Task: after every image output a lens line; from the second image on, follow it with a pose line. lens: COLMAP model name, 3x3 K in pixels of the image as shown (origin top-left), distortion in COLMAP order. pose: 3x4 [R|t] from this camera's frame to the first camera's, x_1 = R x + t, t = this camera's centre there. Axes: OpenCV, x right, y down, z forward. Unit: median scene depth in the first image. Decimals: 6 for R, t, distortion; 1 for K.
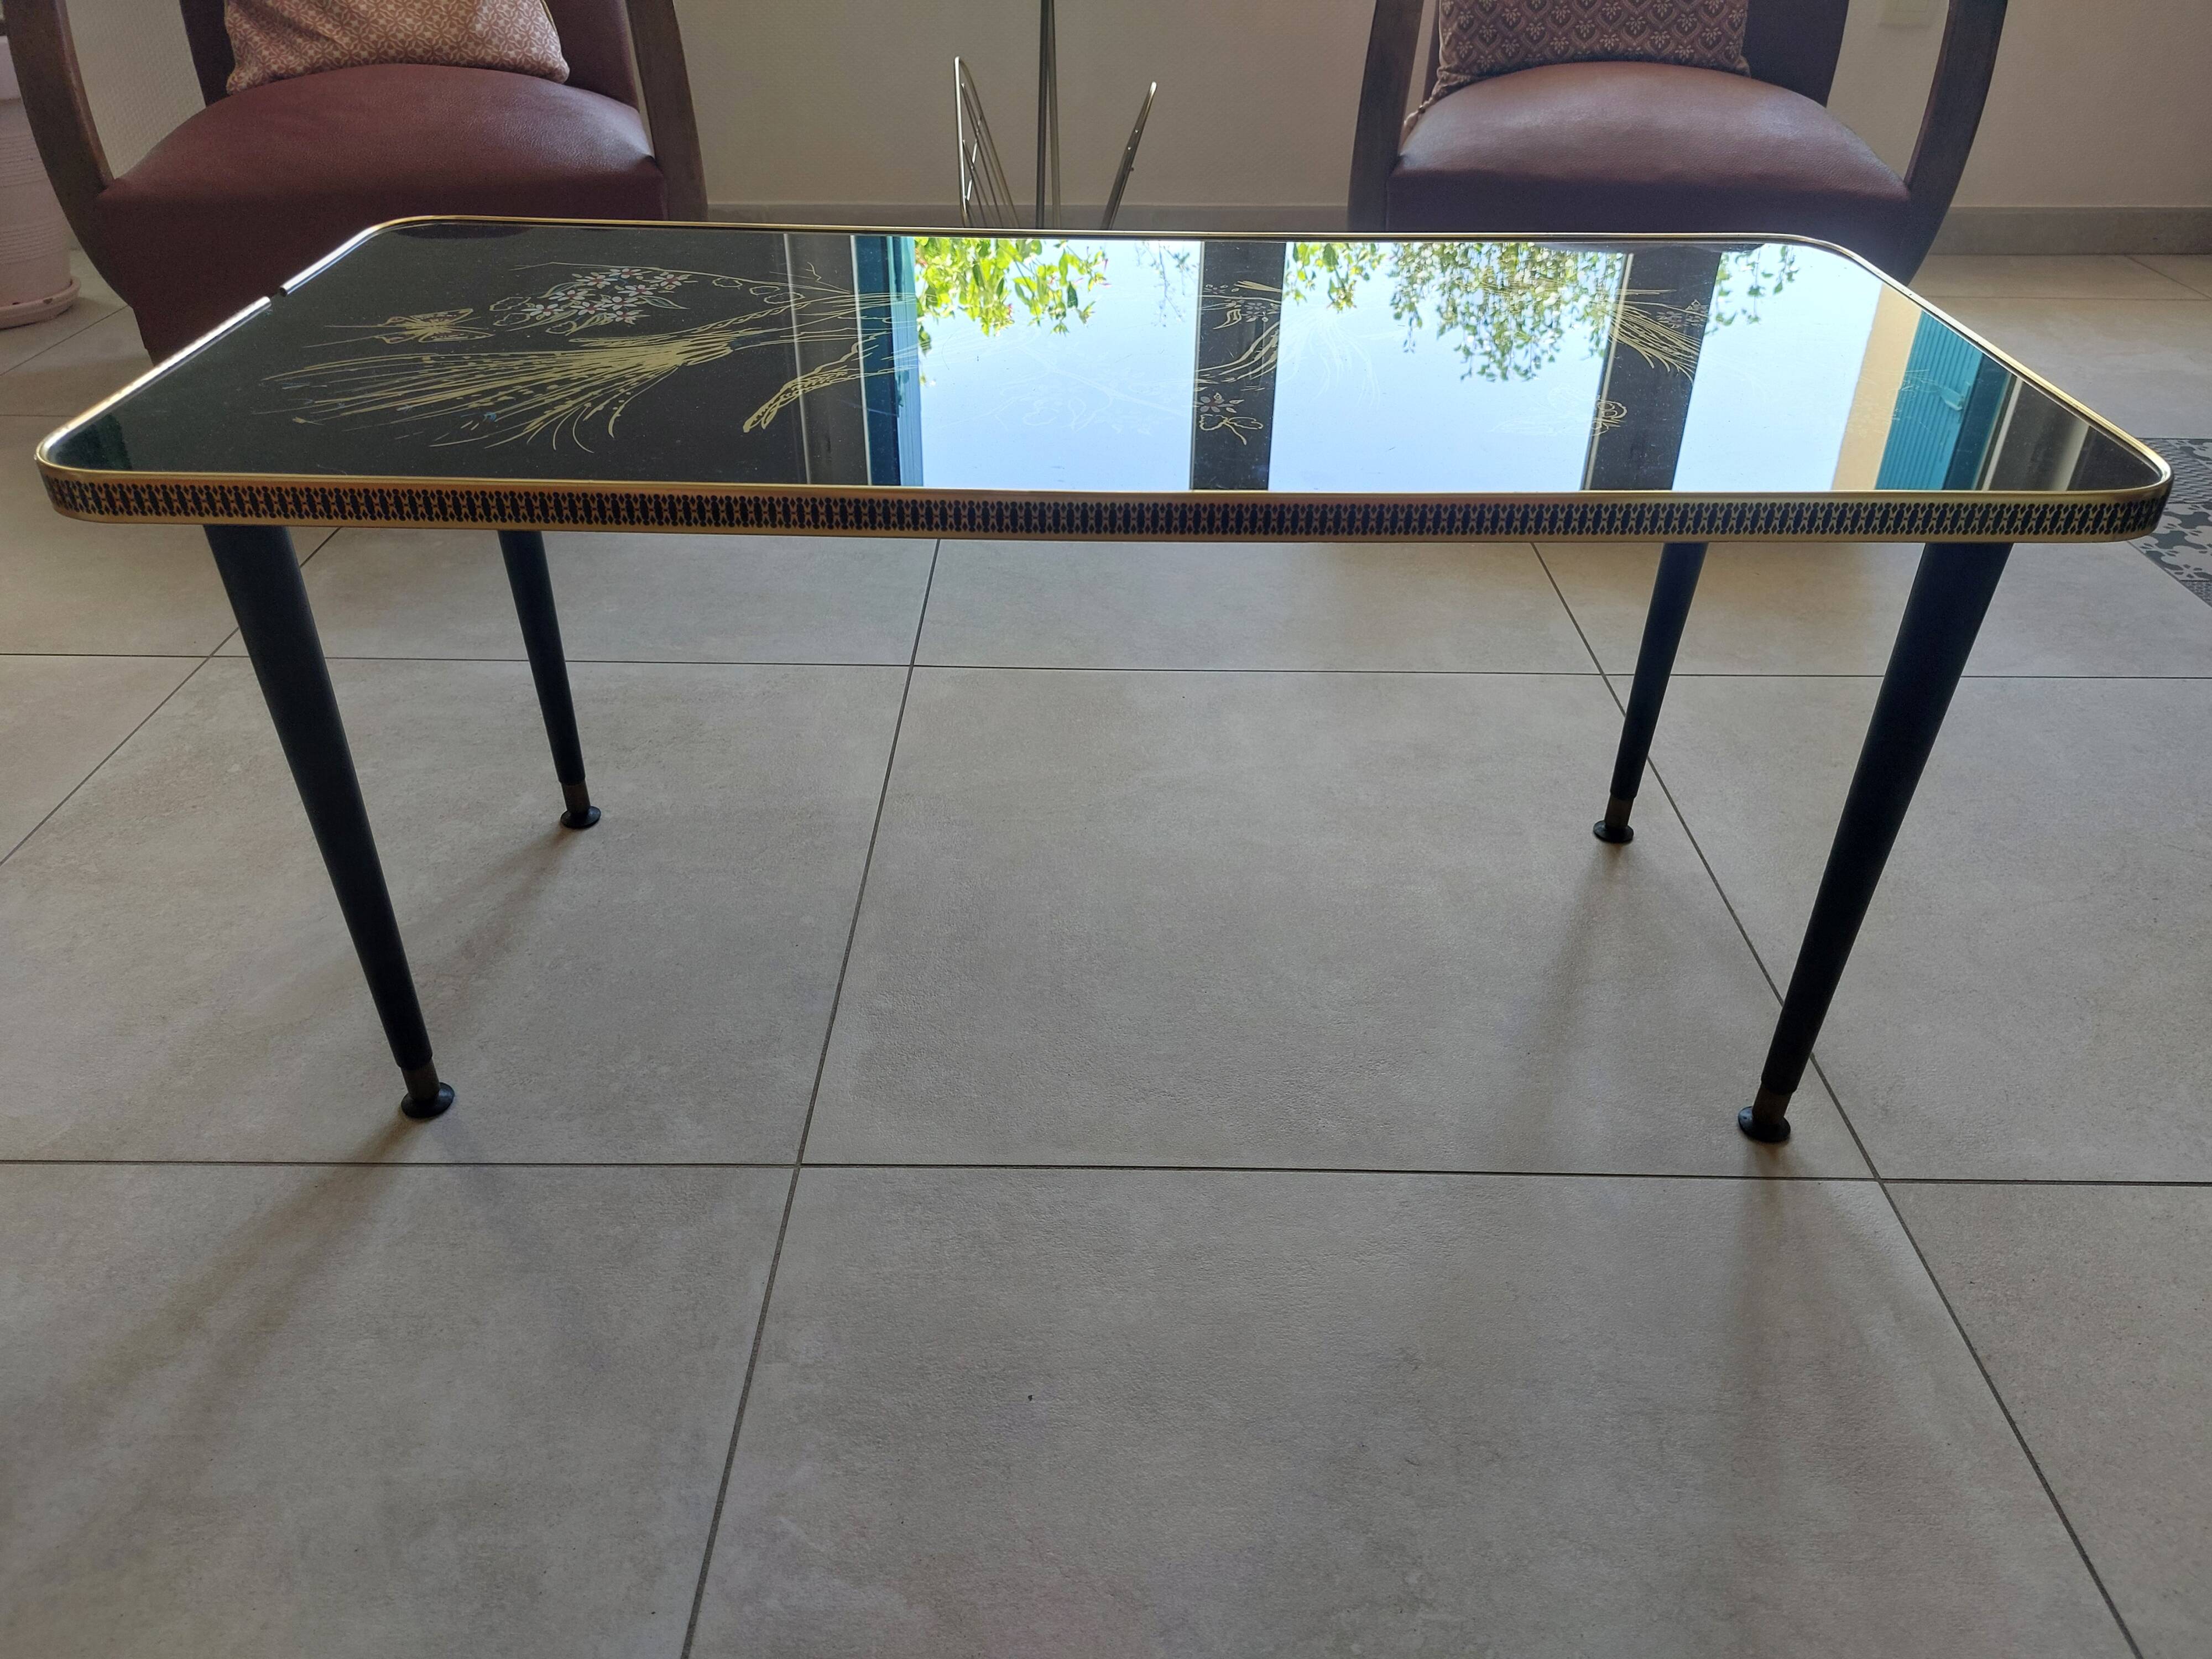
lens RADIAL K [[1636.9, 0, 1088.5], [0, 1636.9, 825.2], [0, 0, 1]] dist [0.040921, -0.039822]
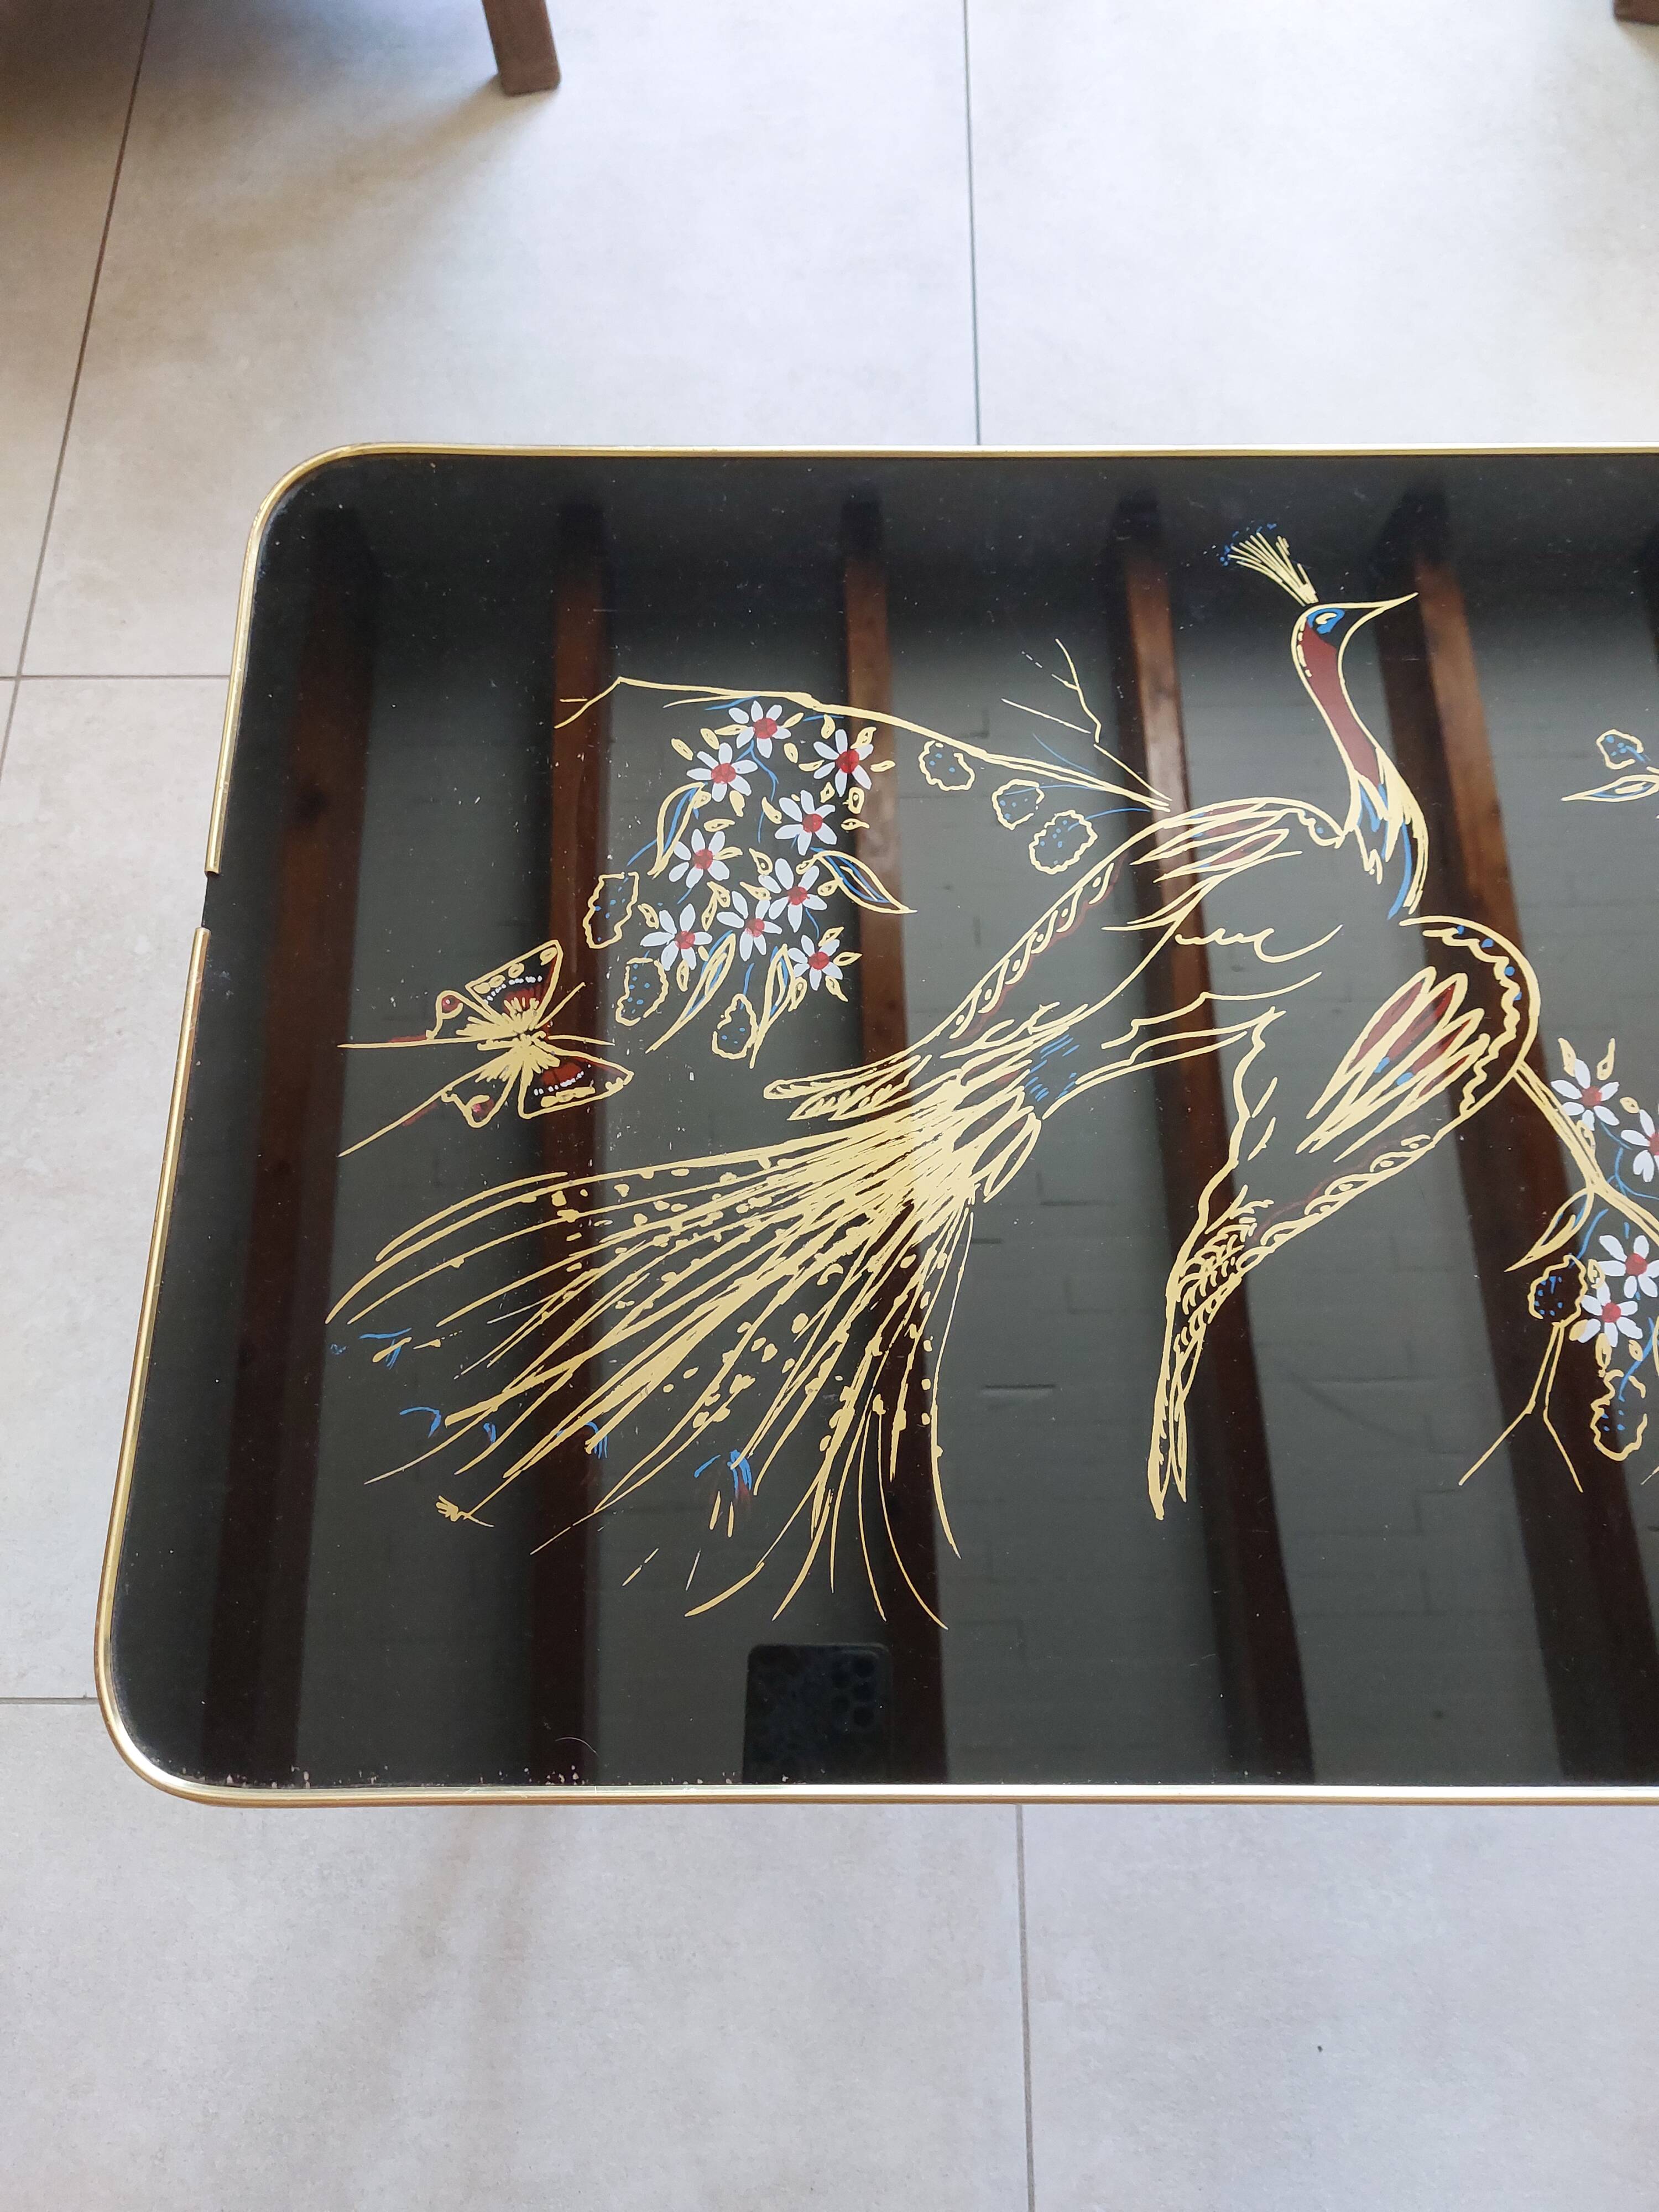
lens RADIAL K [[1613.7, 0, 842.2], [0, 1613.7, 1151.8], [0, 0, 1]] dist [0.119437, -0.175082]
pose [[0.999729, -0.015173, -0.017648, -0.289023], [0.022811, 0.789291, 0.613595, -0.668827], [0.004619, -0.613831, 0.789424, 0.544246]]
